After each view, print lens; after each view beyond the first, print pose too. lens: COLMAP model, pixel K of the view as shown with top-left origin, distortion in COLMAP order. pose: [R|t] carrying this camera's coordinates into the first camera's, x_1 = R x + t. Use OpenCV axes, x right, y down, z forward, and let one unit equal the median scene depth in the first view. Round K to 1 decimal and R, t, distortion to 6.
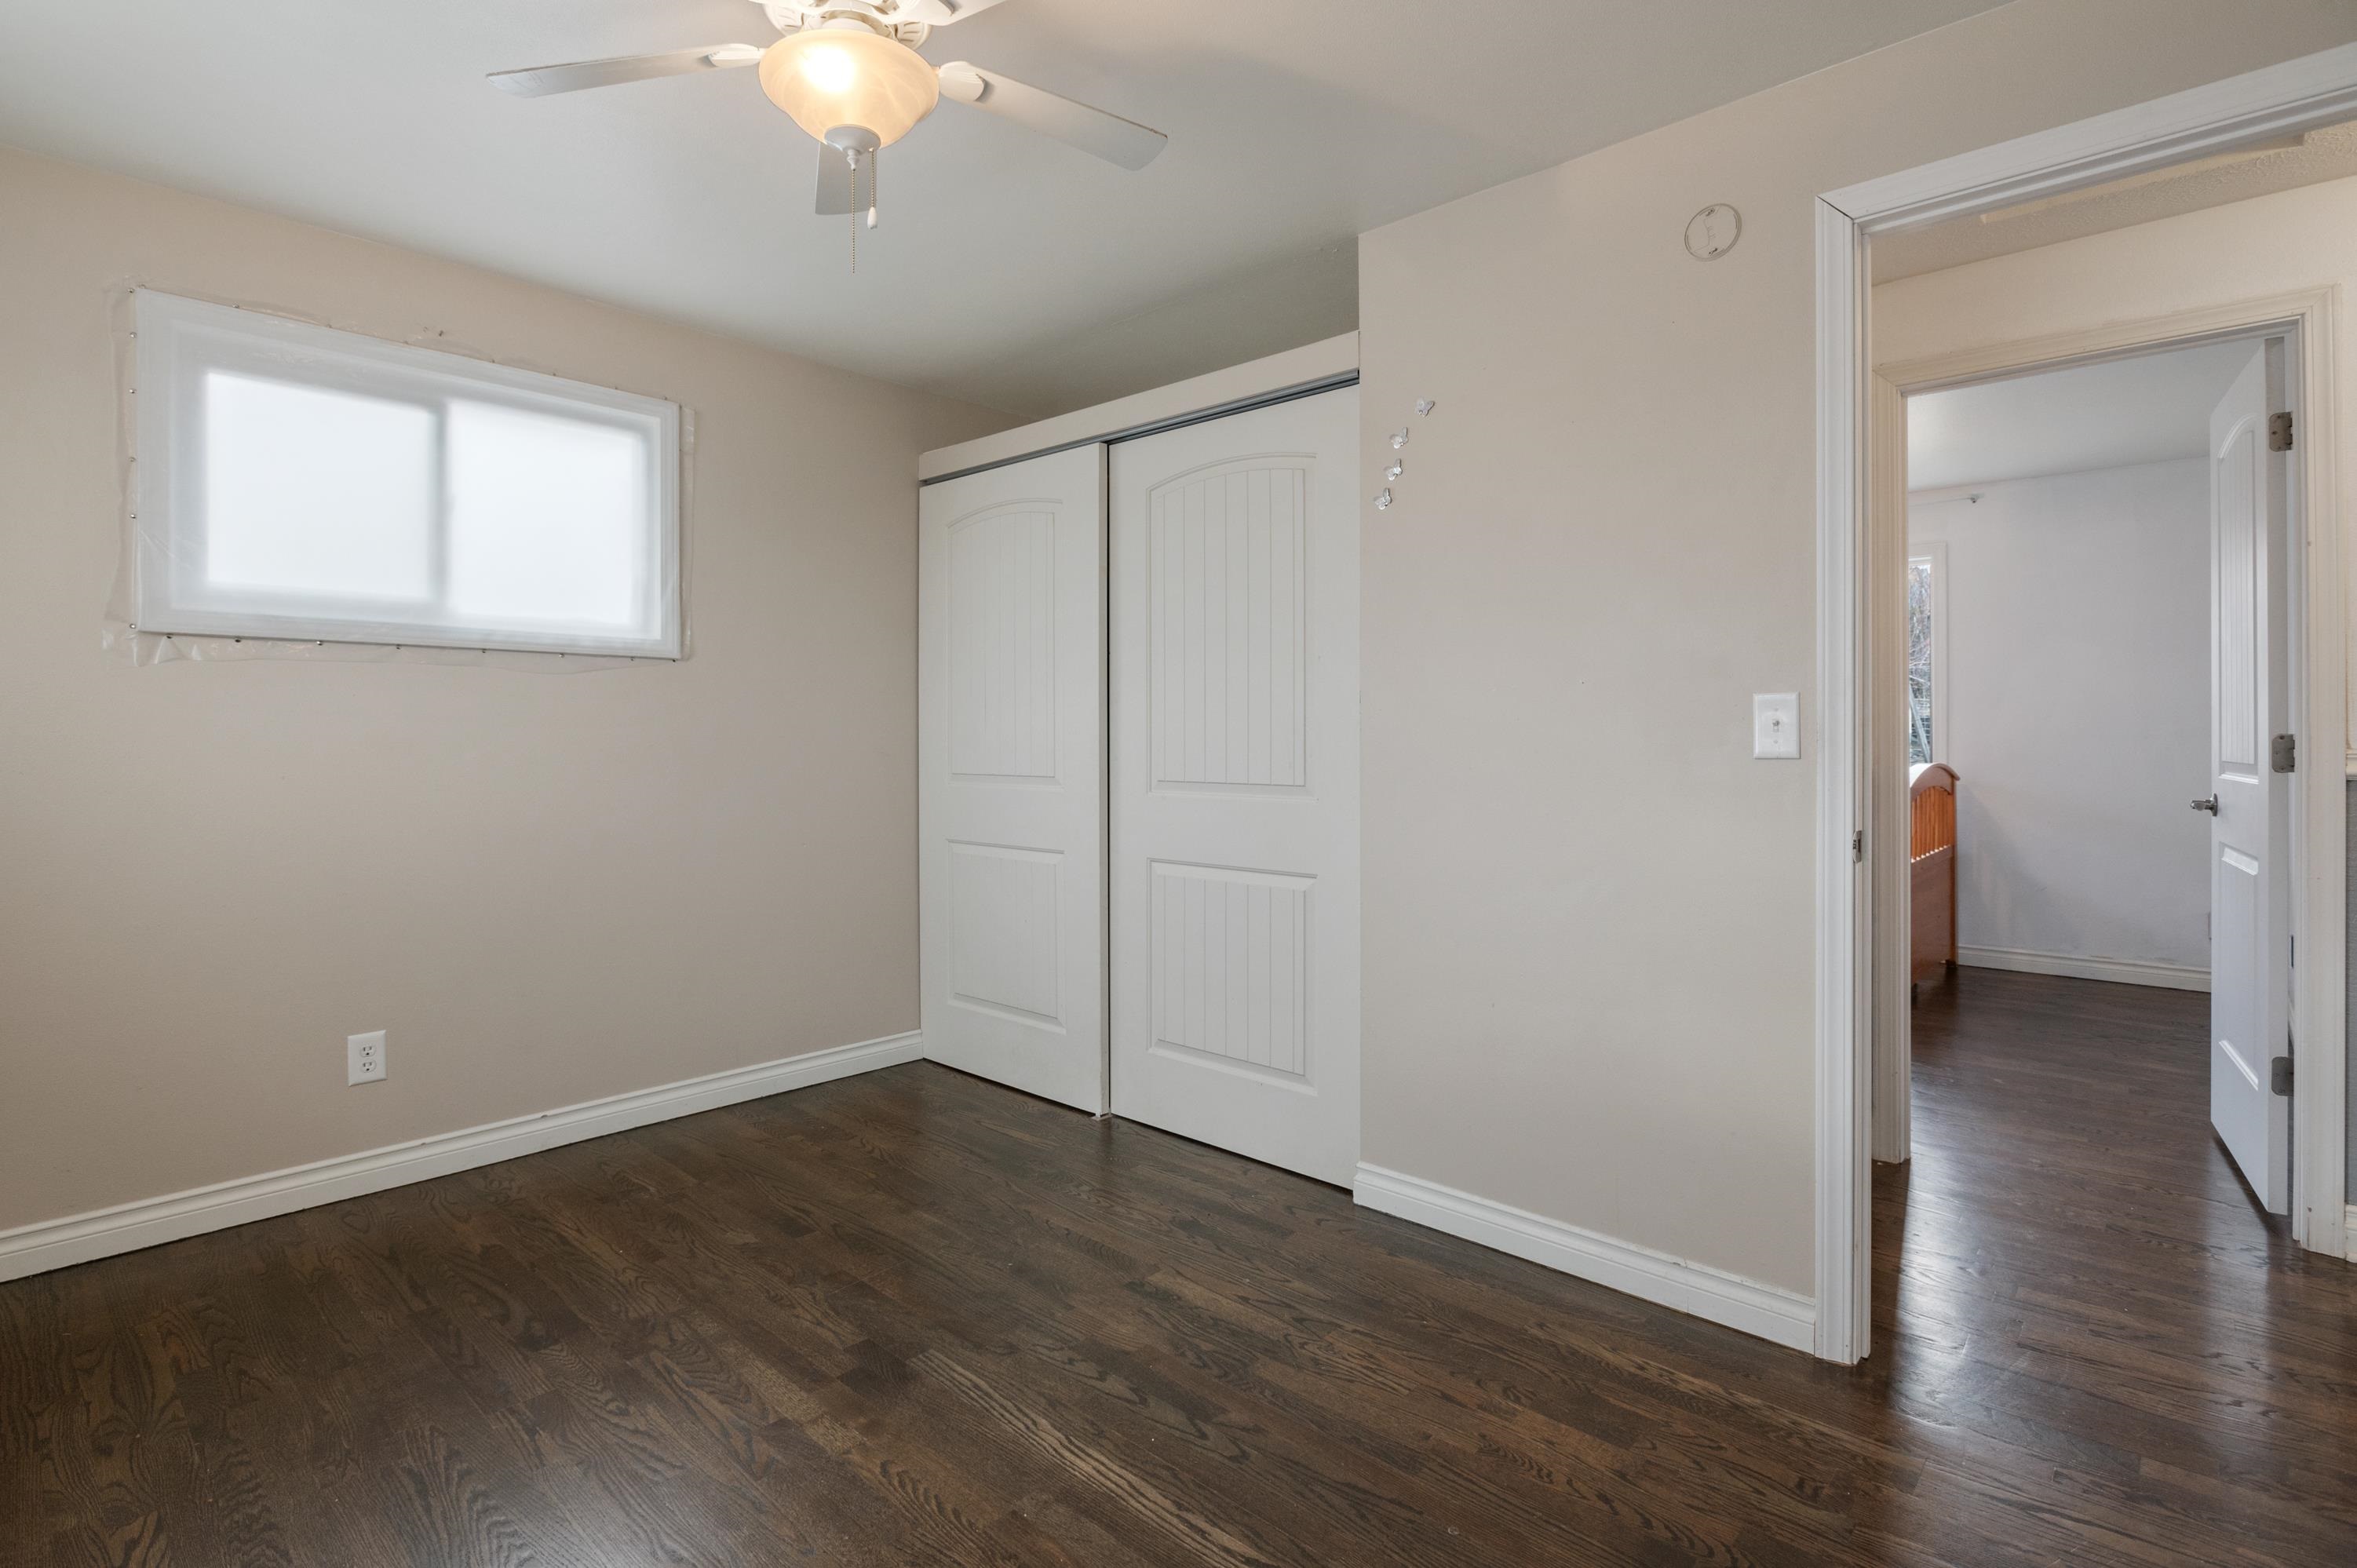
lens RADIAL K [[1114.0, 0, 1191.1], [0, 1114.0, 744.4], [0, 0, 1]] dist [-0.016360, 0.002577]
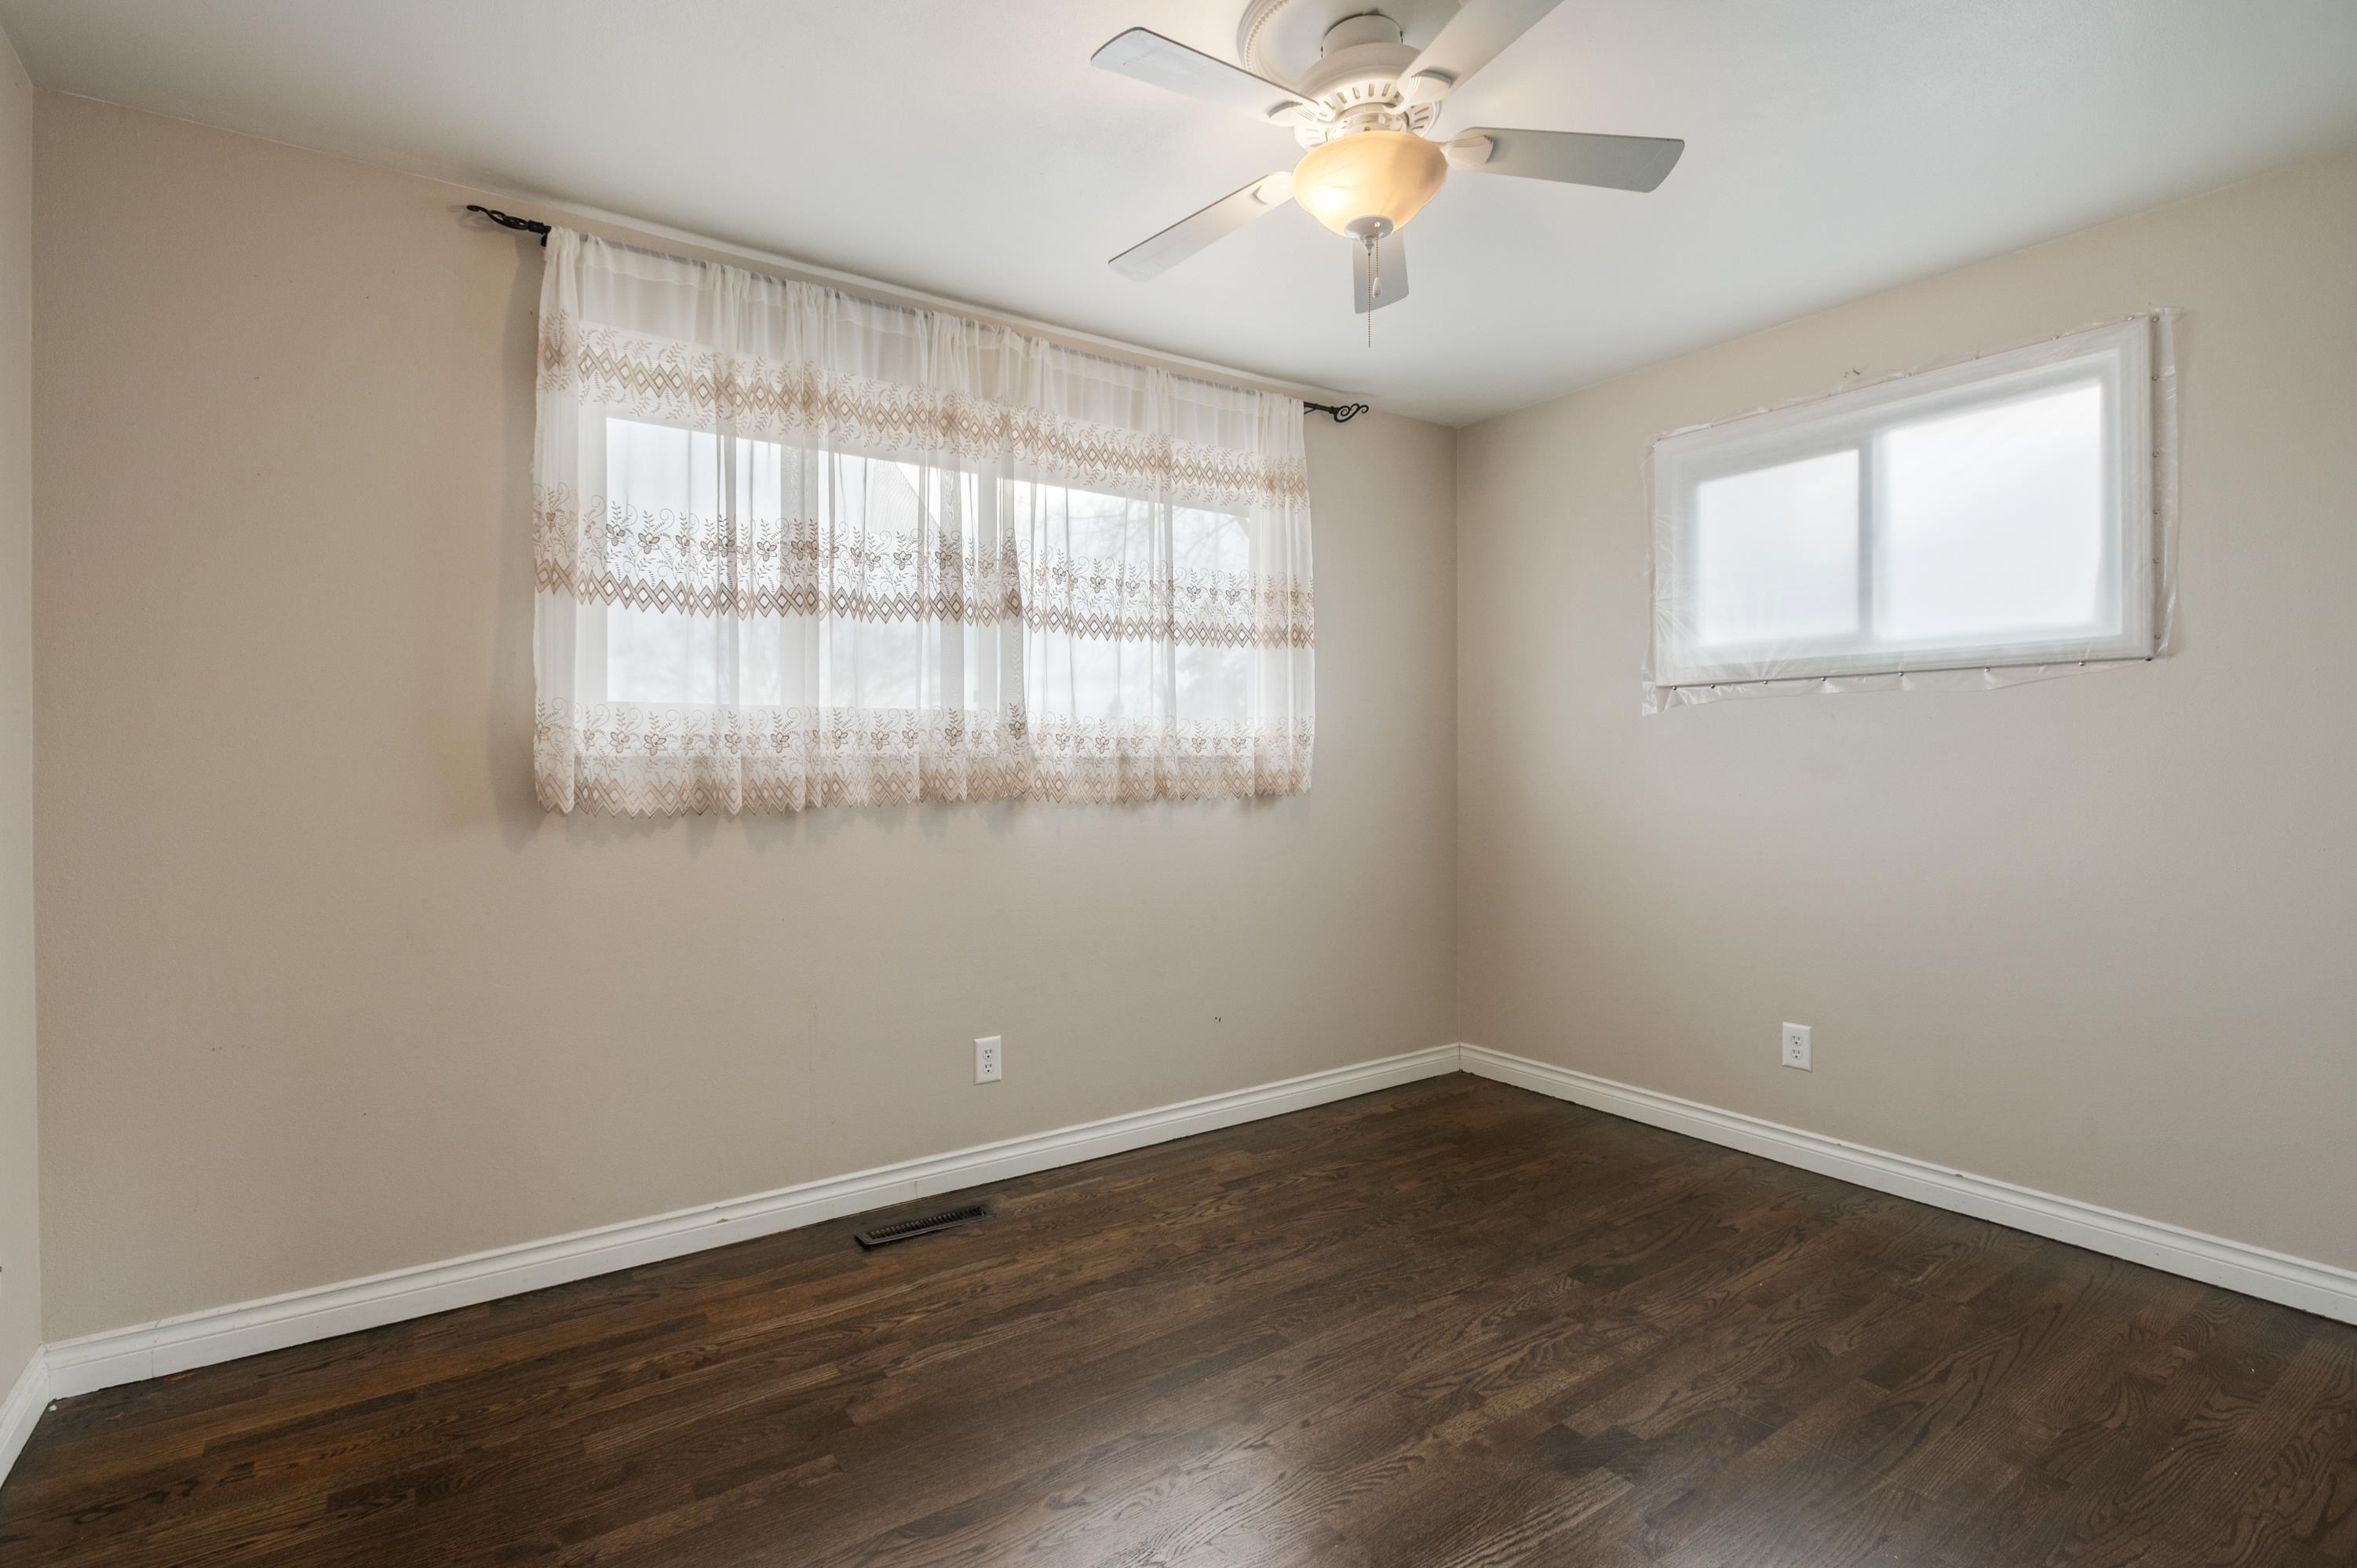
lens RADIAL K [[1114.0, 0, 1171.6], [0, 1114.0, 769.9], [0, 0, 1]] dist [-0.016360, 0.002577]
pose [[-0.221909, 0.006630, -0.975045, 0.530146], [-0.004051, 0.999962, 0.007721, -0.004323], [0.975059, 0.005663, -0.221874, 0.671502]]
